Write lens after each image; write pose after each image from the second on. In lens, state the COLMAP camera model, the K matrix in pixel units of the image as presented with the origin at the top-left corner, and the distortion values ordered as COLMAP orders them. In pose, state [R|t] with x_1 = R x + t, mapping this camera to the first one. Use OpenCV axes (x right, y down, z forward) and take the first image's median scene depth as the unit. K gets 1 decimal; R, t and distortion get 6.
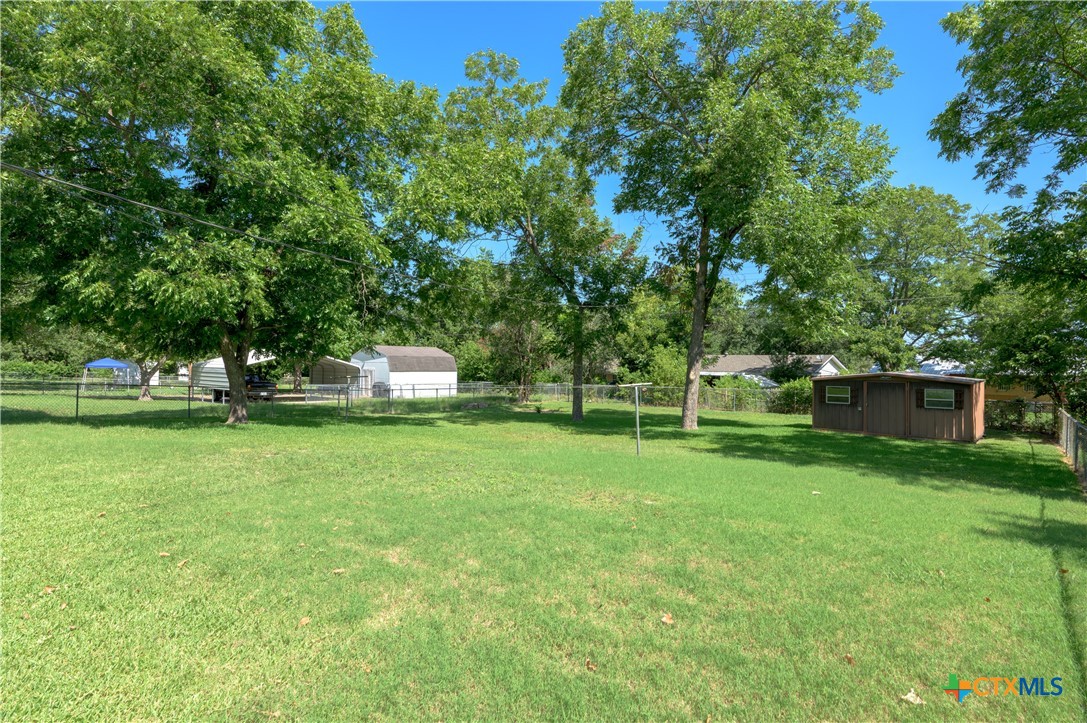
lens RADIAL K [[560.0, 0, 543.5], [0, 560.0, 361.5], [0, 0, 1]] dist [-0.002270, -0.000285]
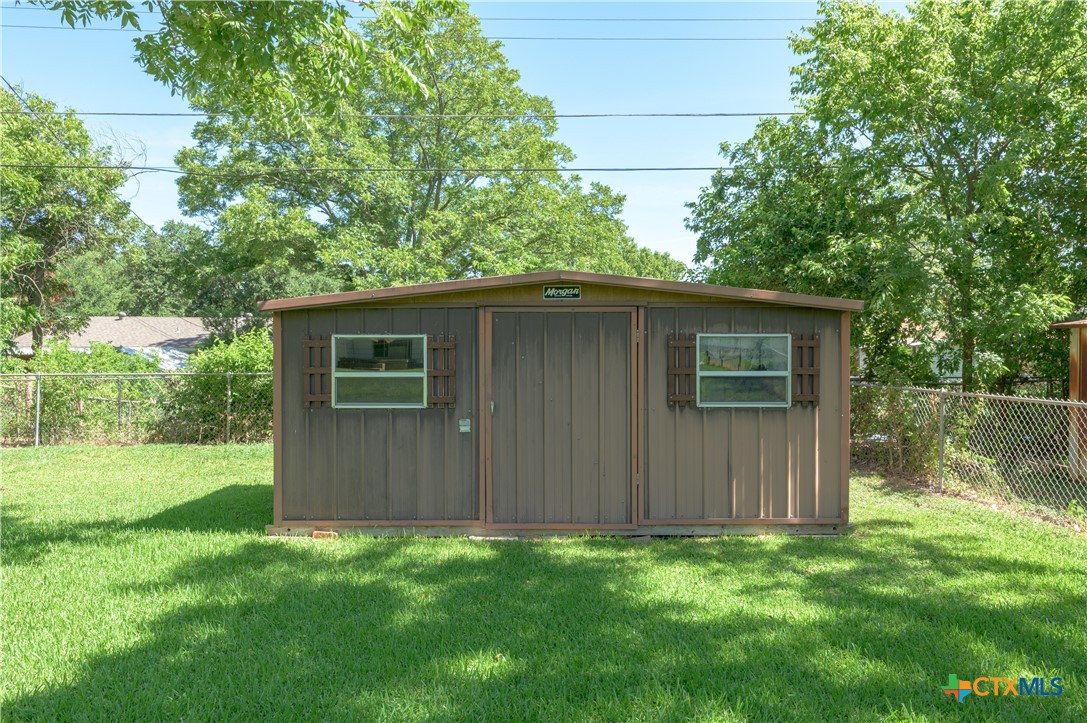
lens RADIAL K [[744.8, 0, 543.5], [0, 744.8, 361.5], [0, 0, 1]] dist [-0.001303, 0.000353]
pose [[0.709202, -0.022310, 0.704652, 0.359641], [0.005045, 0.999634, 0.026572, 0.047705], [-0.704987, -0.015290, 0.709055, 0.738024]]
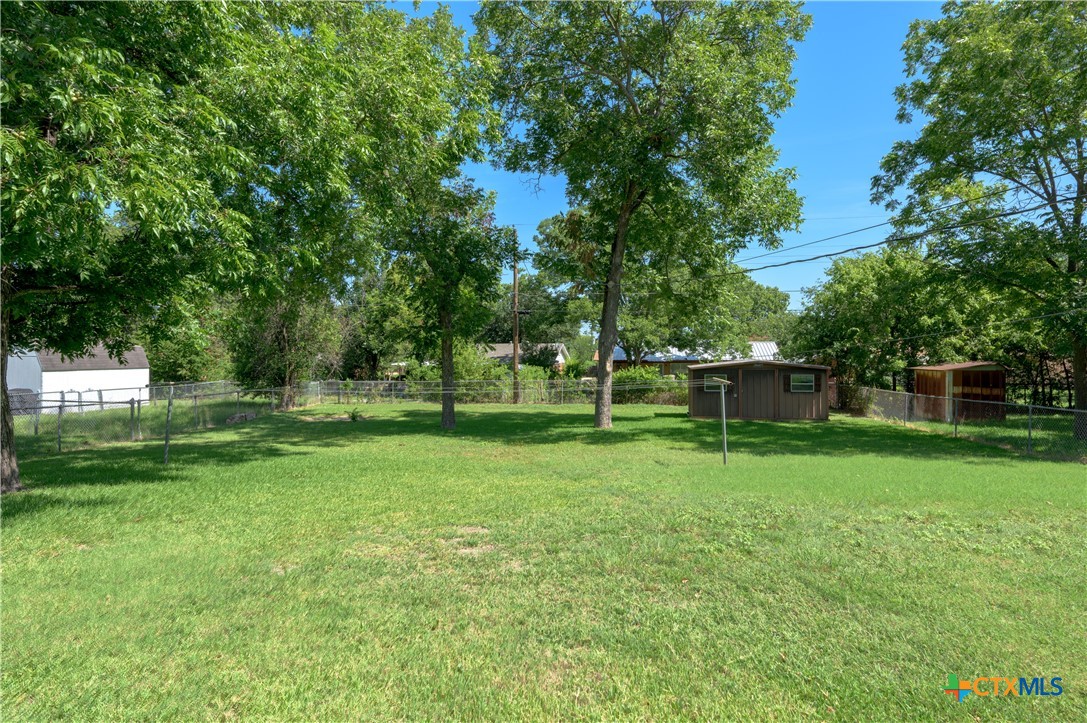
lens RADIAL K [[598.4, 0, 543.5], [0, 598.4, 361.5], [0, 0, 1]] dist [-0.002968, -0.001121]
pose [[0.837733, -0.020938, 0.545678, -0.341470], [0.009538, 0.999673, 0.023715, -0.009064], [-0.545997, -0.014662, 0.837659, 0.251331]]
